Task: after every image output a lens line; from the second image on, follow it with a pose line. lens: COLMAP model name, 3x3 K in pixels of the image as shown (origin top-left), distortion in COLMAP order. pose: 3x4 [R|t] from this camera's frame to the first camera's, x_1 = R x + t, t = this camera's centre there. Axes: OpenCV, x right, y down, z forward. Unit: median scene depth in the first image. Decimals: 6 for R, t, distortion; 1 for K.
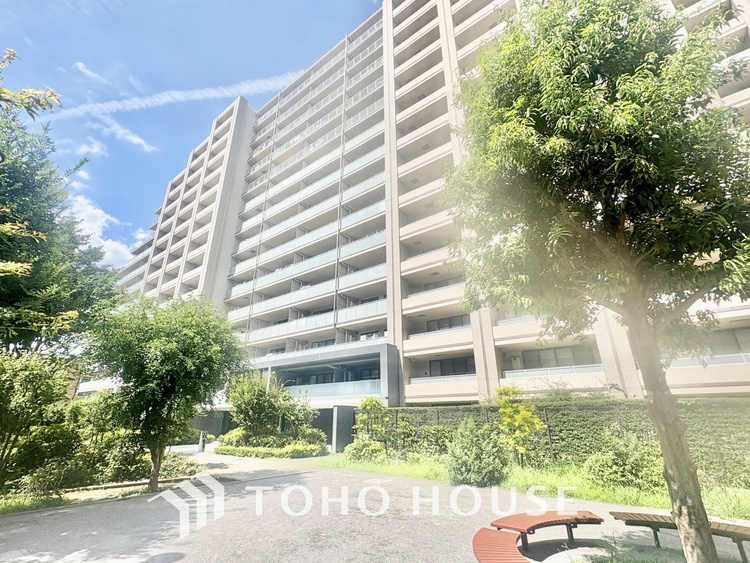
lens RADIAL K [[345.1, 0, 370.5], [0, 345.1, 282.2], [0, 0, 1]] dist [-0.001550, -0.000048]
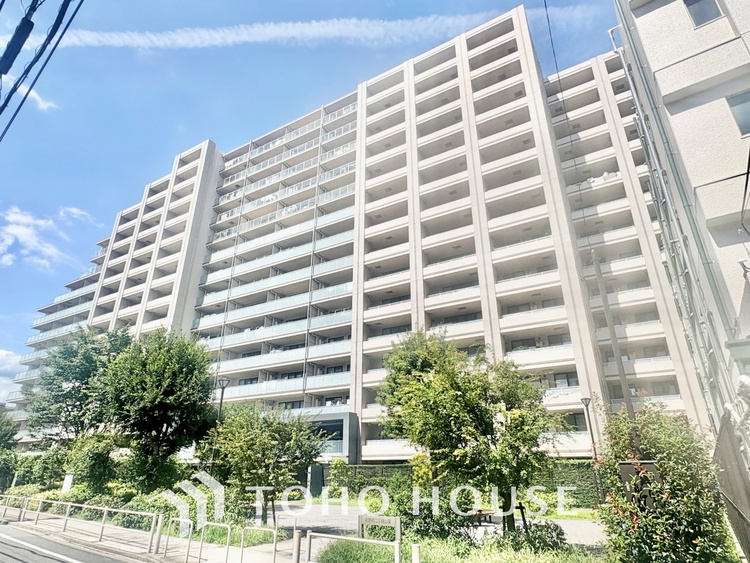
lens RADIAL K [[434.6, 0, 379.0], [0, 434.6, 281.5], [0, 0, 1]] dist [-0.021287, -0.000452]
pose [[0.991355, 0.049641, 0.121453, -0.052559], [-0.044884, 0.998126, -0.041598, -0.204477], [-0.123290, 0.035787, 0.991725, -0.515088]]
